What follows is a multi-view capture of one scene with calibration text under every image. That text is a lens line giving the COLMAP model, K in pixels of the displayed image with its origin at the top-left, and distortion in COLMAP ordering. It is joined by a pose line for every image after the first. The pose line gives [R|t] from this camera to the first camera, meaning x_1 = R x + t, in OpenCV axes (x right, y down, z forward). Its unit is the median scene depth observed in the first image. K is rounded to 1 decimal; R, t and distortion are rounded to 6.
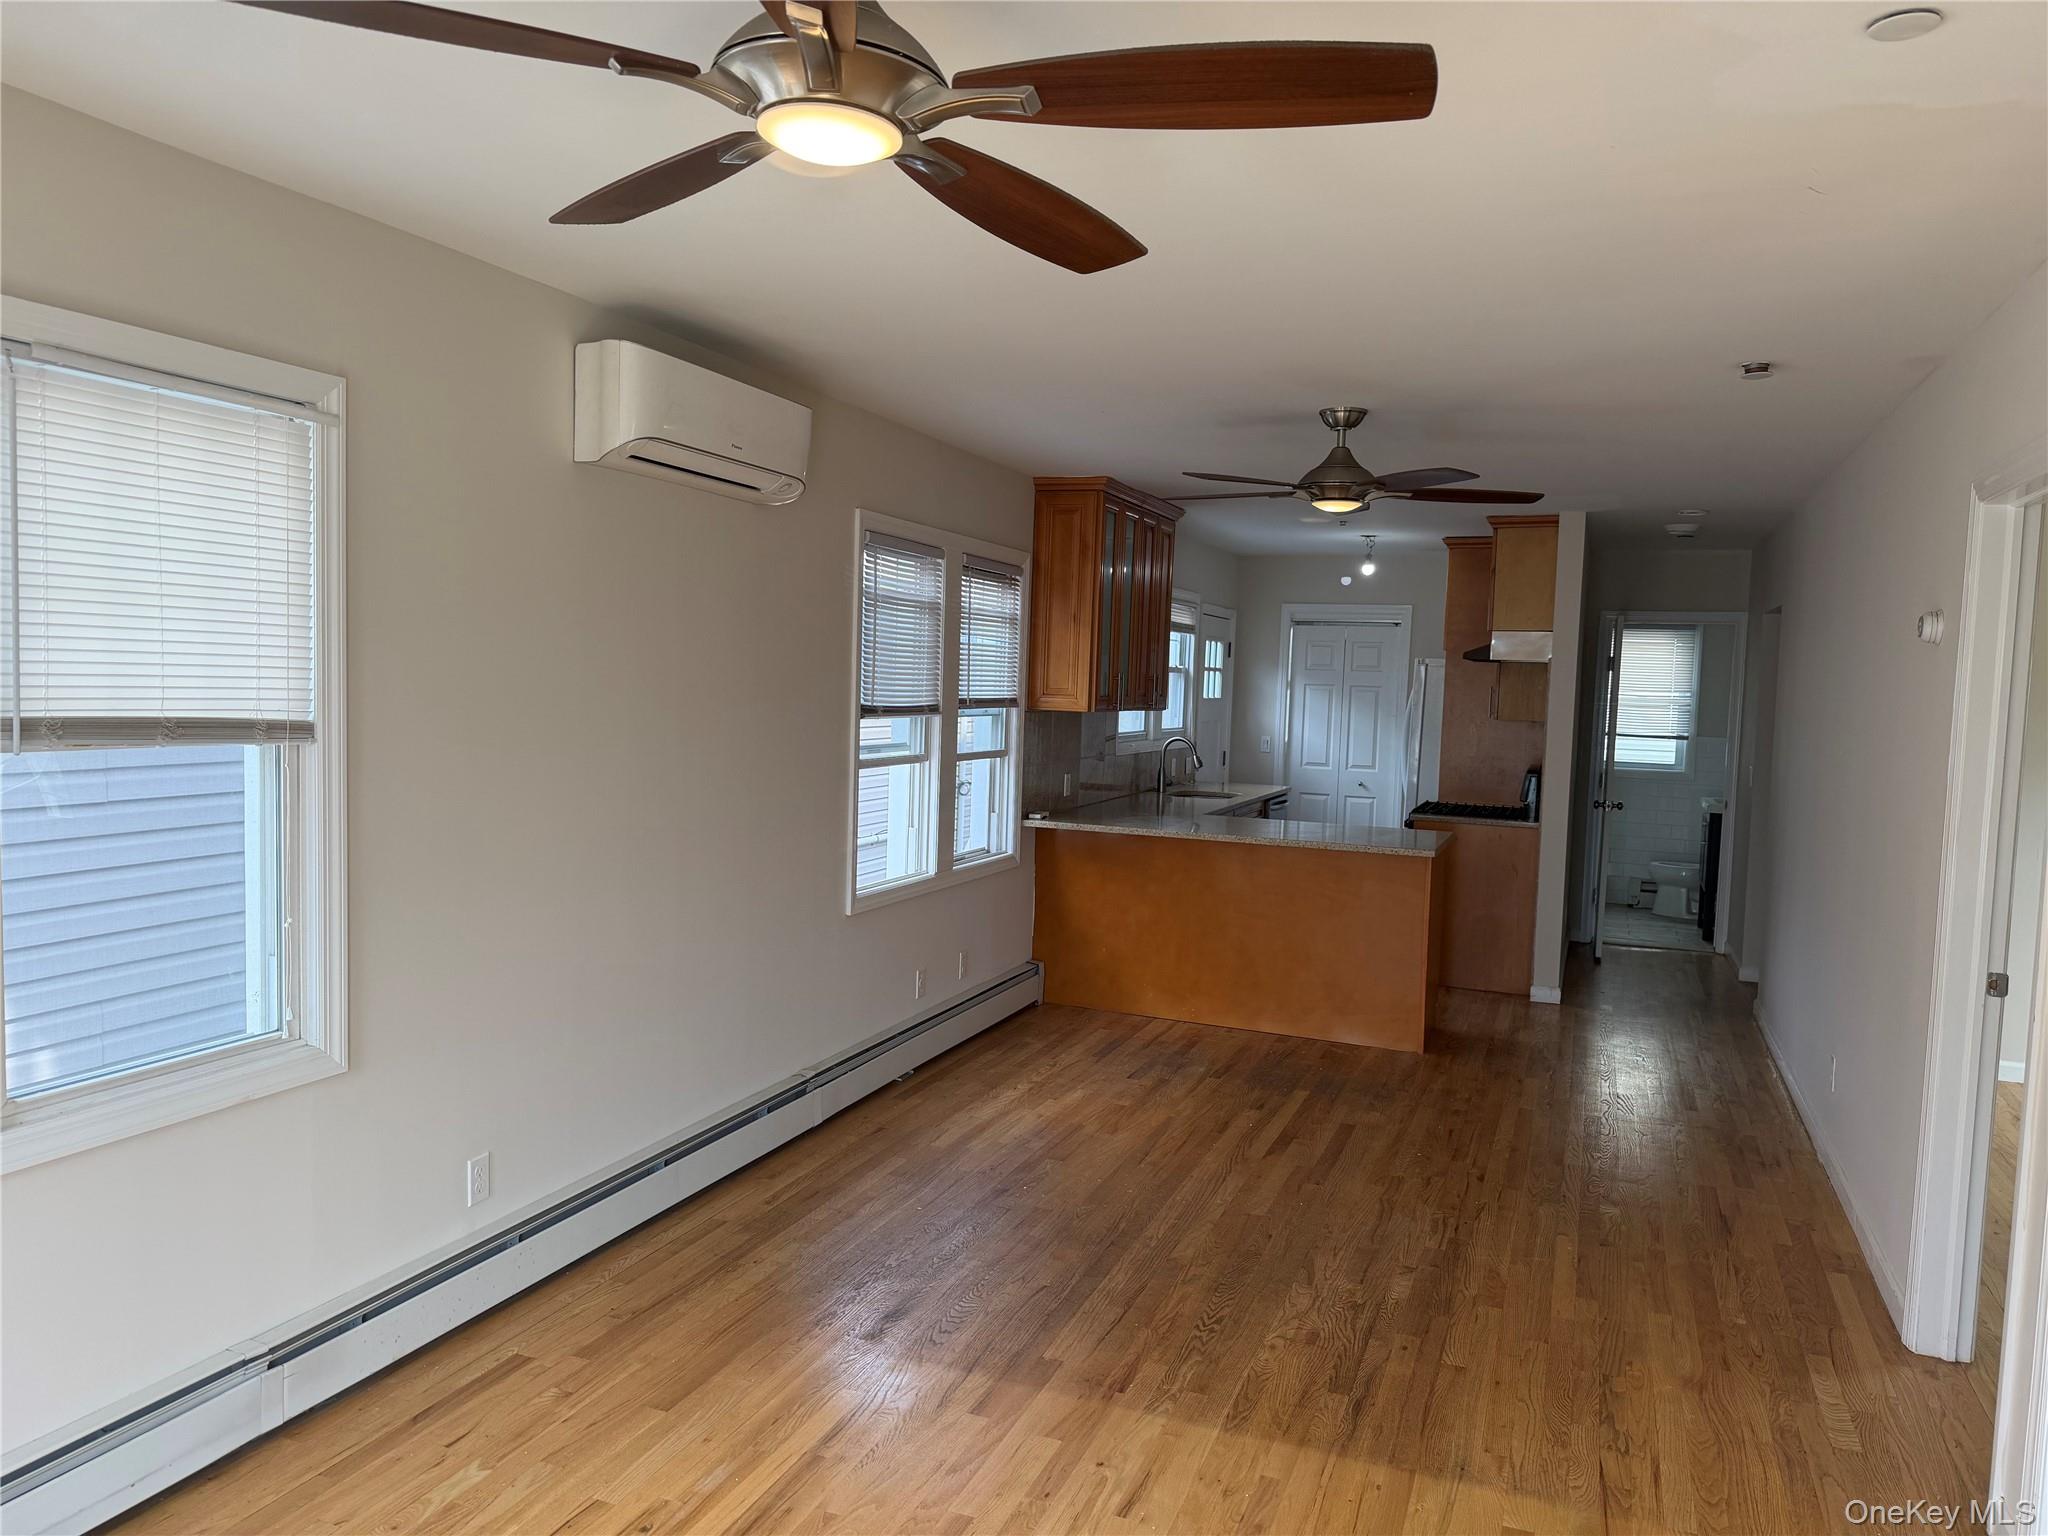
lens RADIAL K [[1419.3, 0, 1040.4], [0, 1419.3, 774.4], [0, 0, 1]] dist [0.050818, -0.063141]
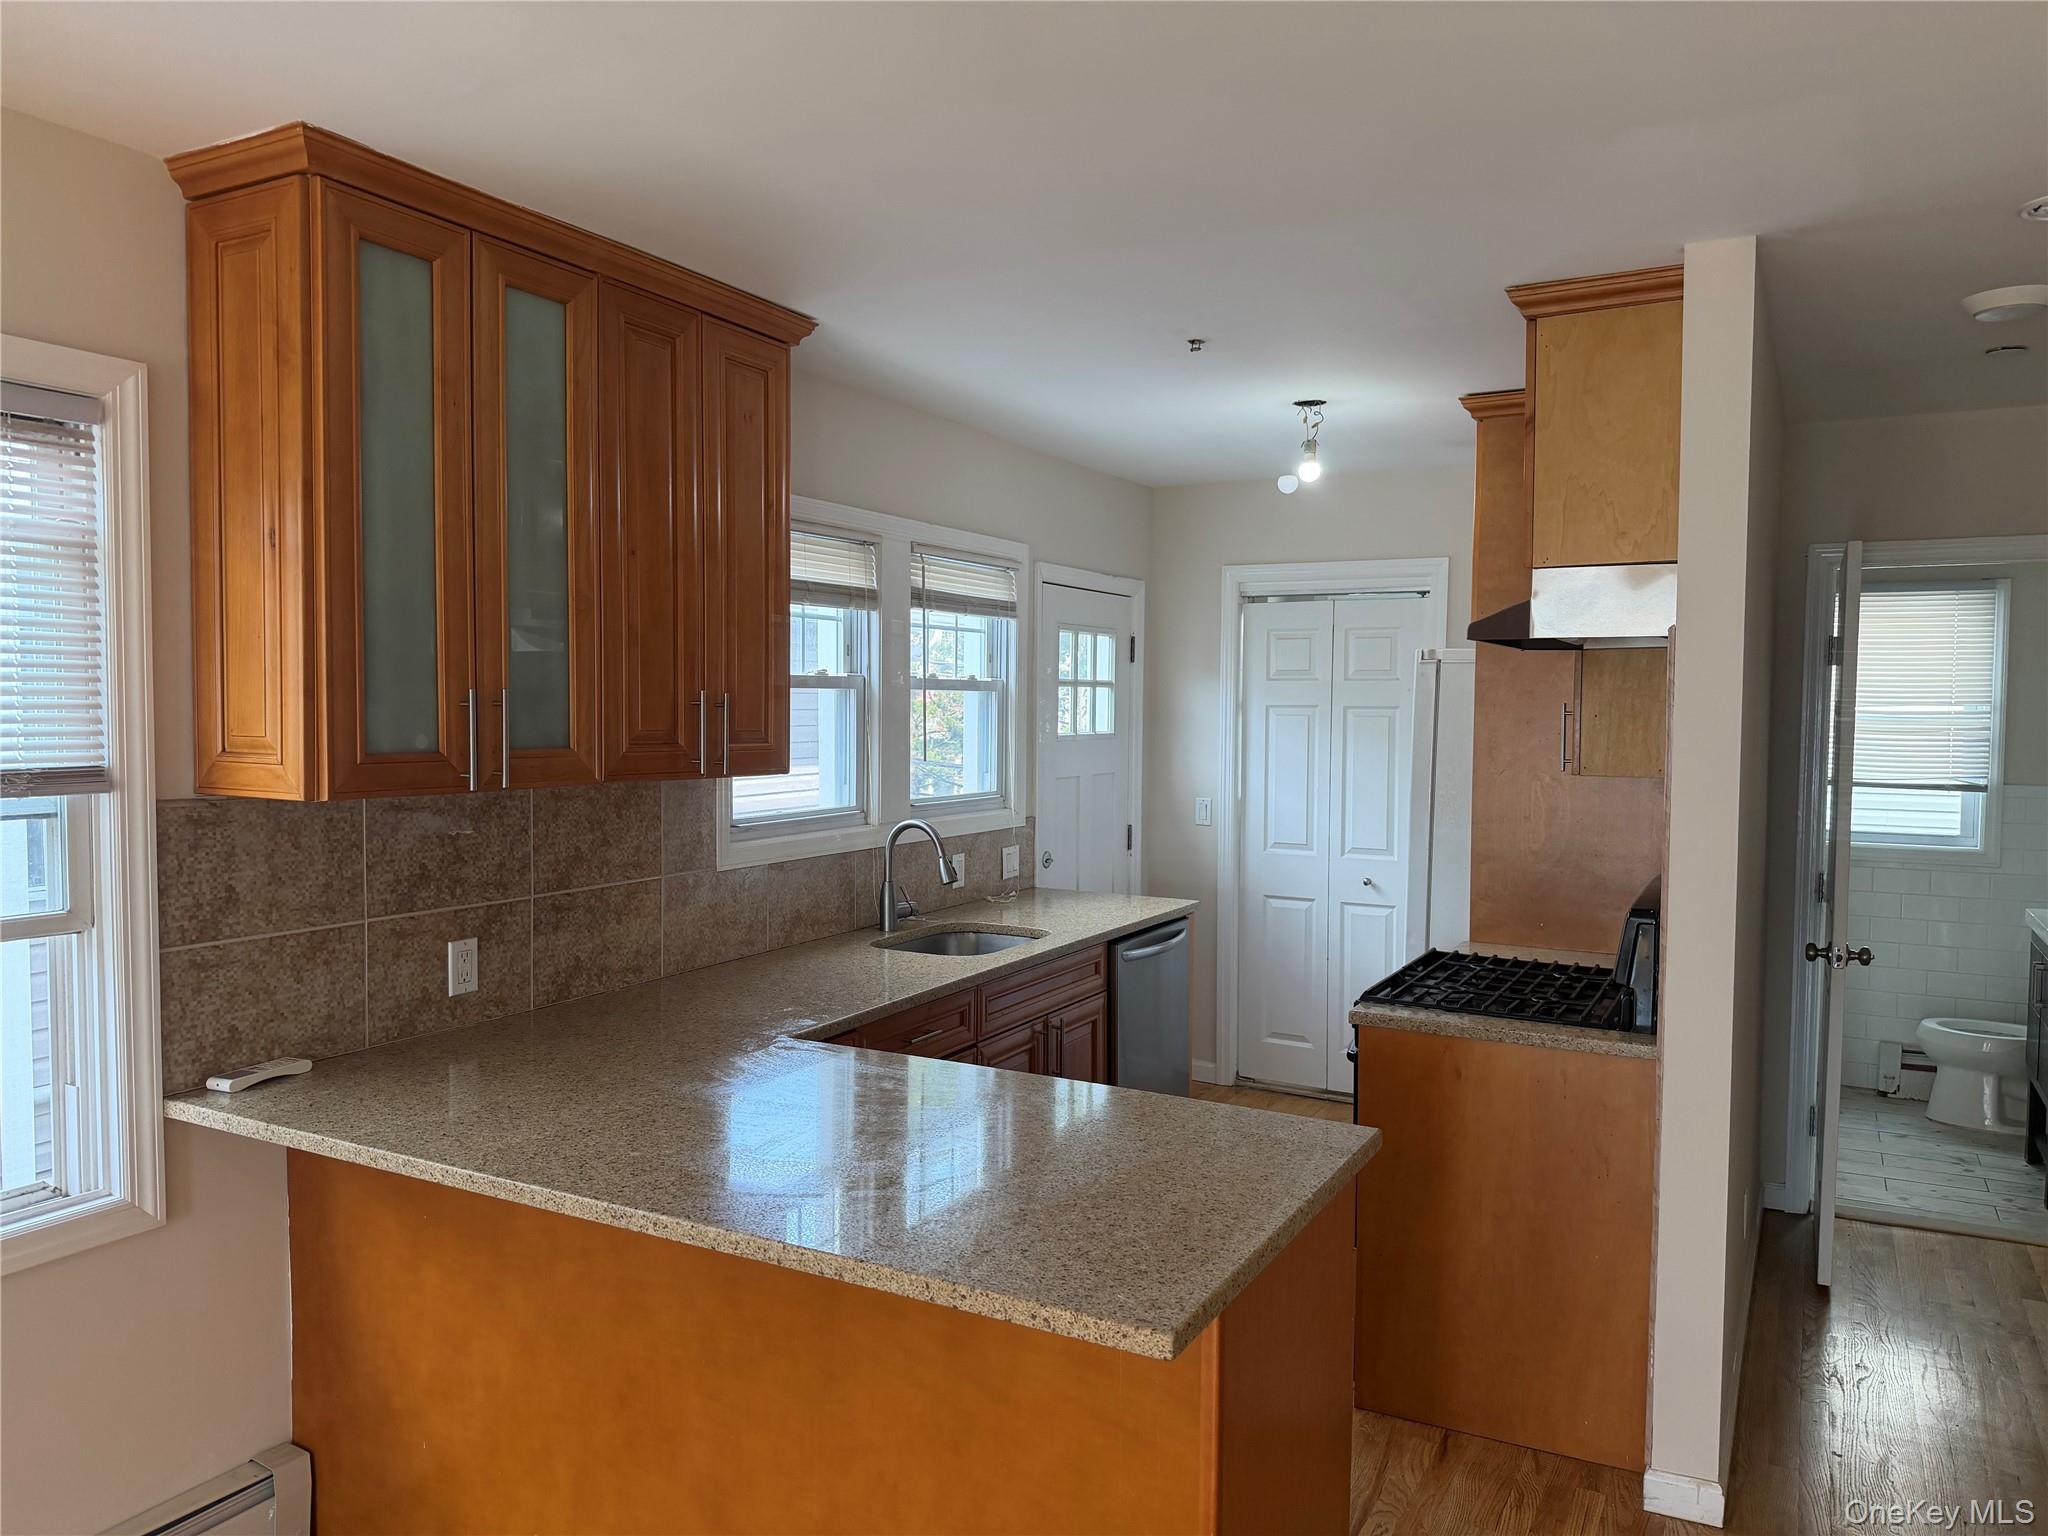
lens RADIAL K [[1419.3, 0, 1071.3], [0, 1419.3, 765.9], [0, 0, 1]] dist [0.050818, -0.063141]
pose [[0.993919, -0.017428, -0.108723, 0.306638], [0.014840, 0.999588, -0.024572, -0.048090], [0.109106, 0.022809, 0.993768, 0.773121]]
